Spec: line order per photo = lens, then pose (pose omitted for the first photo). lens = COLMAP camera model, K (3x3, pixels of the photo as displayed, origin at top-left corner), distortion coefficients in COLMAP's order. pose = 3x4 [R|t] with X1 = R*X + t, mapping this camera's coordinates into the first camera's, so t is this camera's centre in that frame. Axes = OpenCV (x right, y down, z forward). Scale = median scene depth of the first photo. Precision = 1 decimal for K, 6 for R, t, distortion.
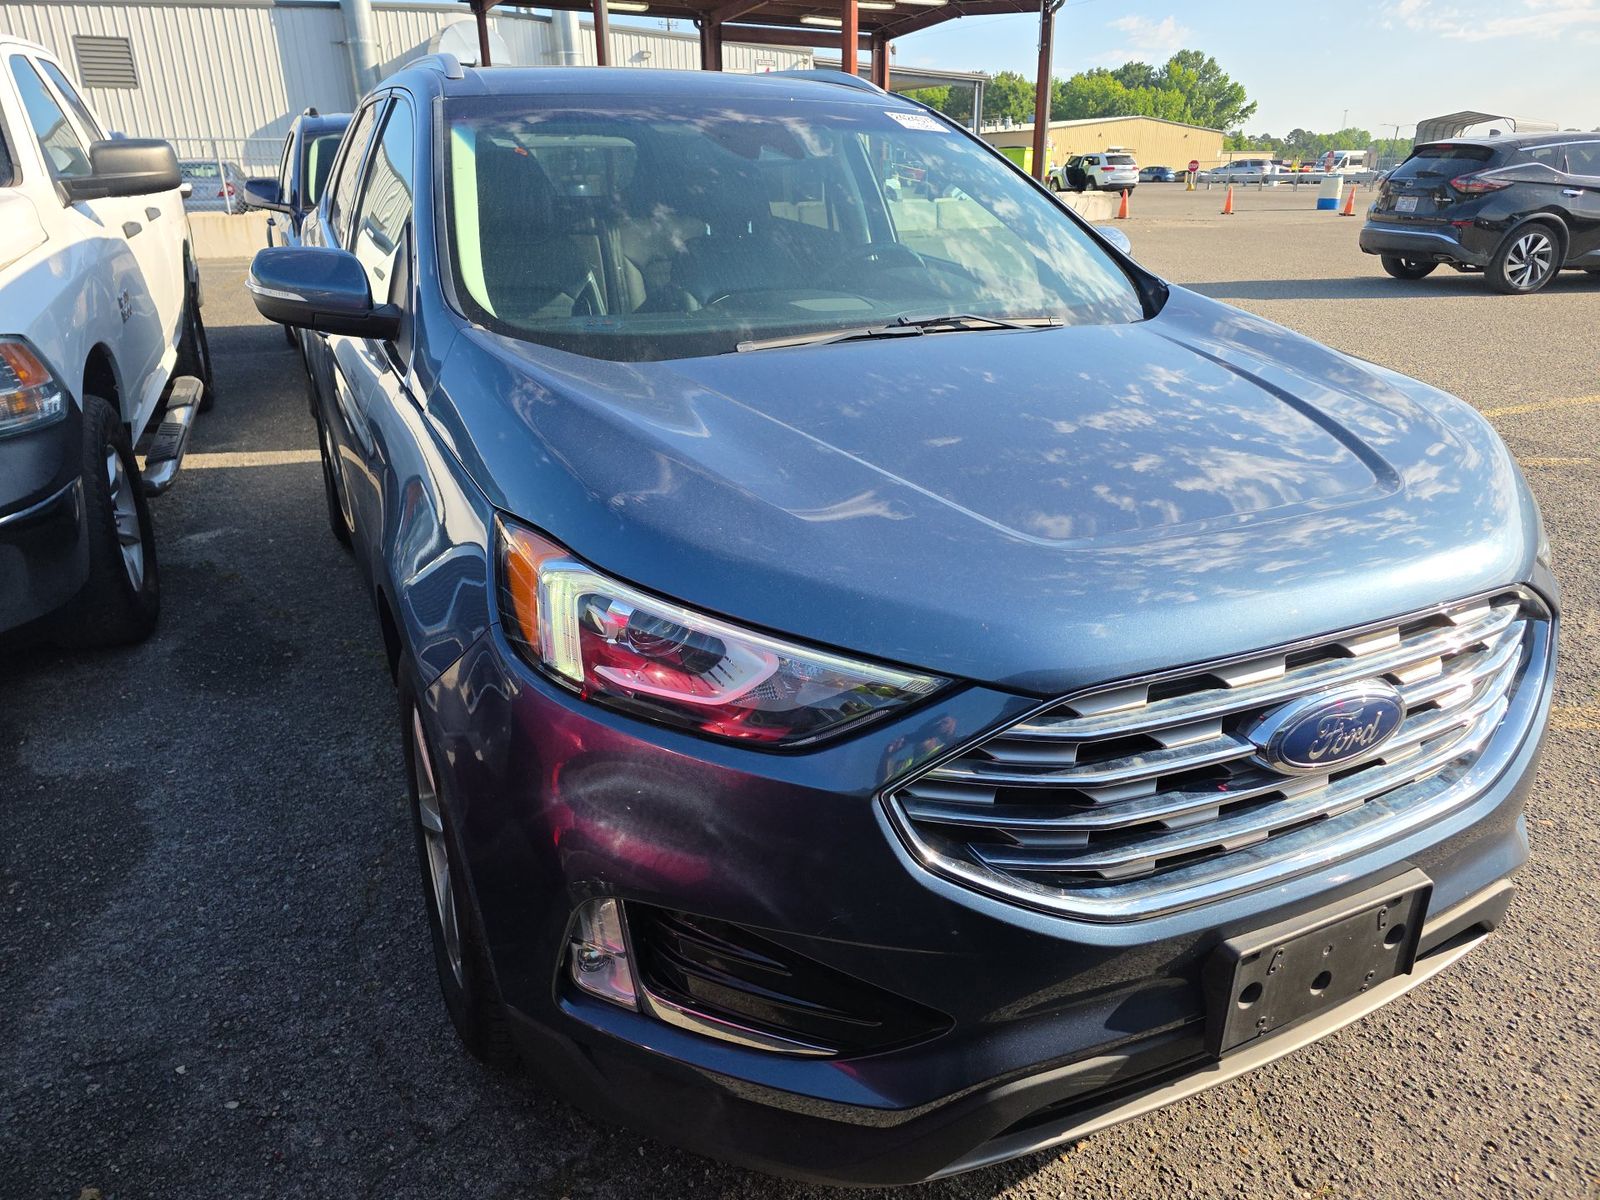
lens RADIAL K [[1066.3, 0, 811.7], [0, 1066.3, 595.5], [0, 0, 1]] dist [0.041501, -0.035514]
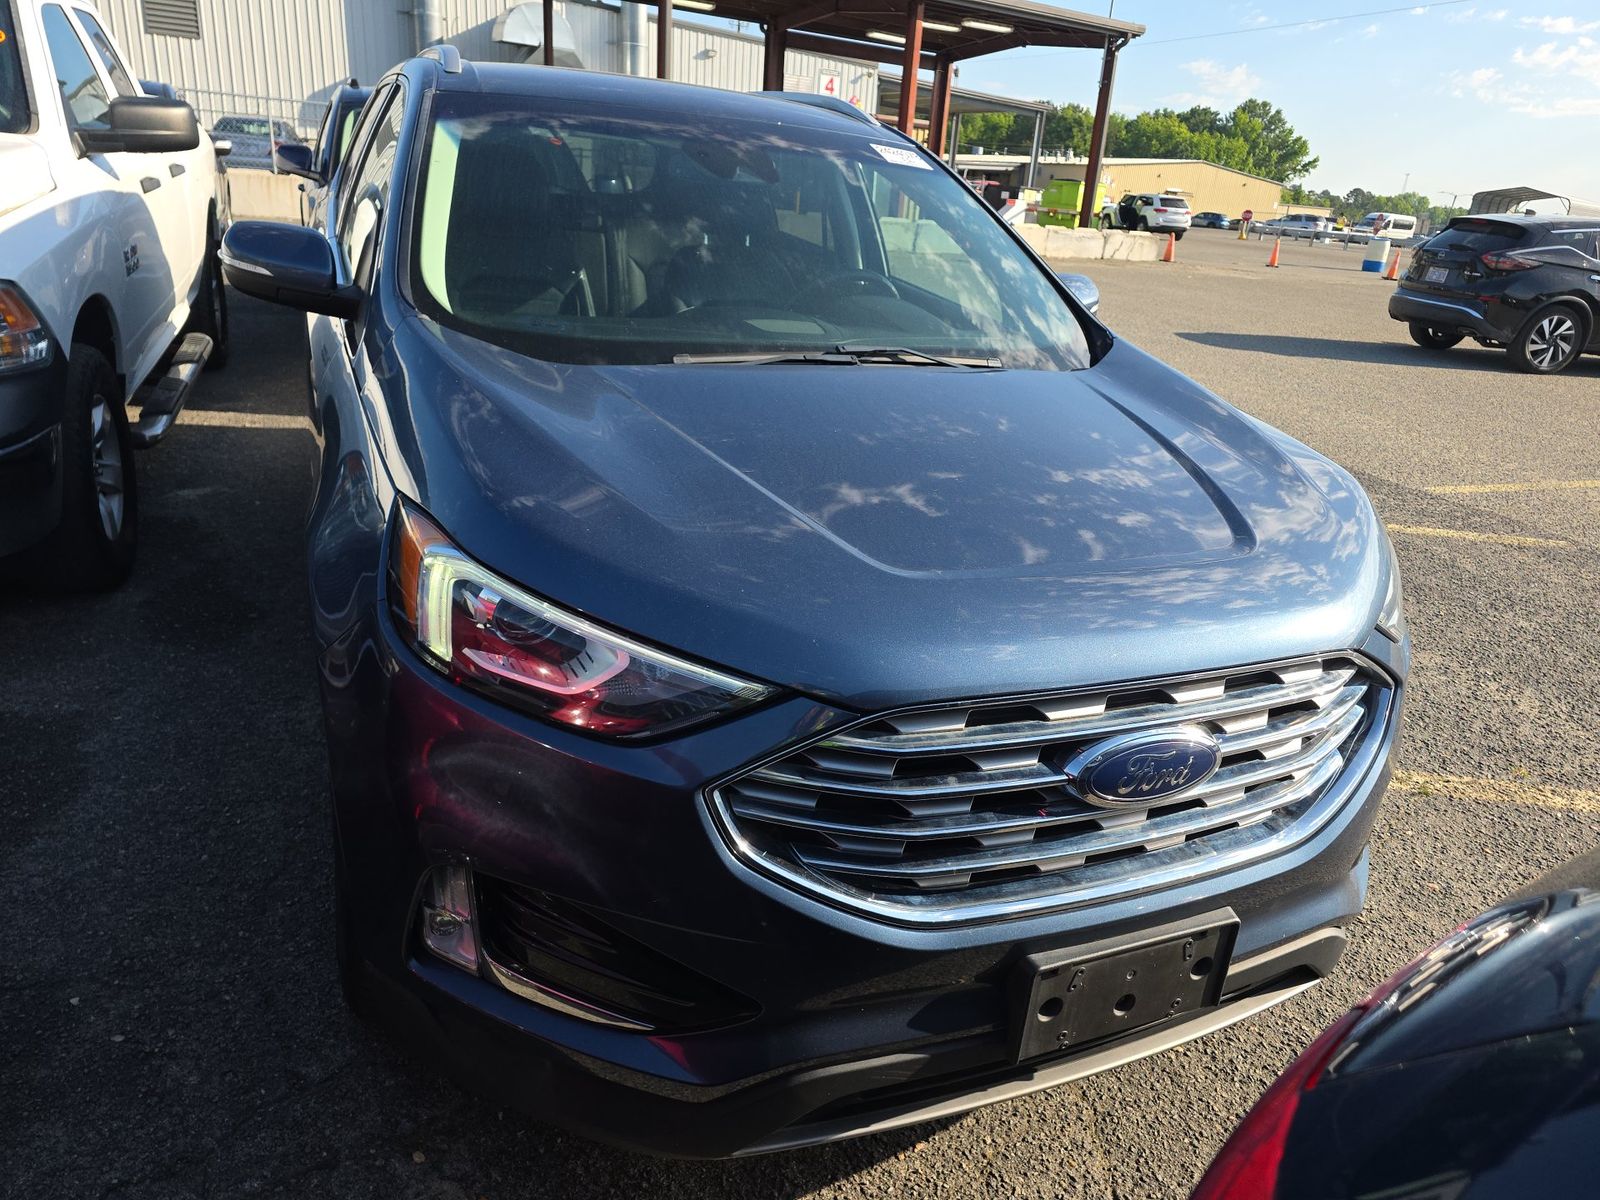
lens RADIAL K [[1066.3, 0, 836.9], [0, 1066.3, 605.5], [0, 0, 1]] dist [0.041501, -0.035514]
pose [[0.995804, 0.091185, 0.007717, 0.101368], [-0.091170, 0.995833, -0.002301, -0.004654], [-0.007895, 0.001588, 0.999968, -0.045184]]
